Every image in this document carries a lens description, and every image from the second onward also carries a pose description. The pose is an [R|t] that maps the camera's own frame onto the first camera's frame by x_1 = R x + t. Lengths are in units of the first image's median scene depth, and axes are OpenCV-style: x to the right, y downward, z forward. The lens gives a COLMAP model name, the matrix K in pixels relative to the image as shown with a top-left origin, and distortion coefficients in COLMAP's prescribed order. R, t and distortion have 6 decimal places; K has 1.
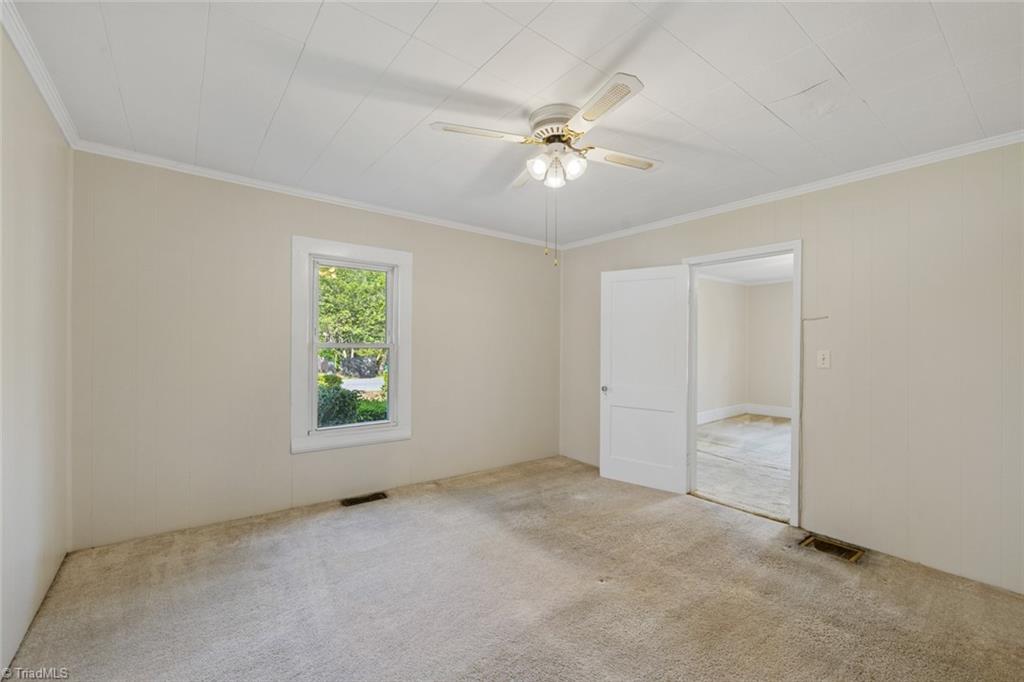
lens RADIAL K [[433.4, 0, 509.3], [0, 433.4, 344.9], [0, 0, 1]] dist [0.001591, -0.000185]
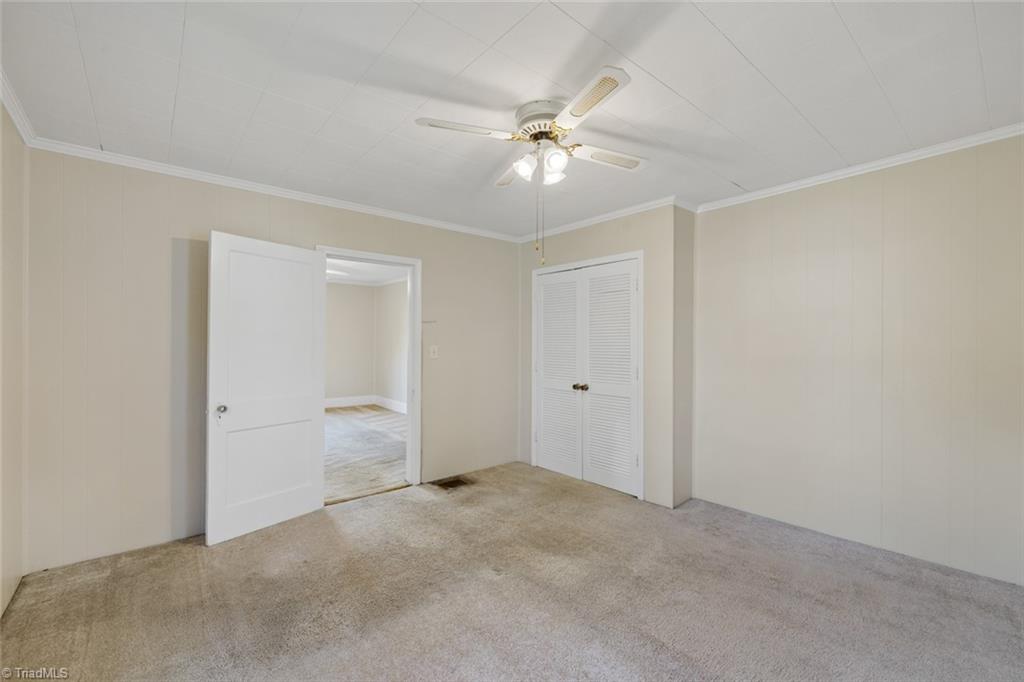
lens RADIAL K [[433.4, 0, 509.0], [0, 433.4, 340.0], [0, 0, 1]] dist [0.001591, -0.000185]
pose [[-0.062571, 0.003366, 0.998035, -0.587727], [-0.001819, 0.999992, -0.003487, -0.001191], [-0.998039, -0.002033, -0.062564, 0.757083]]
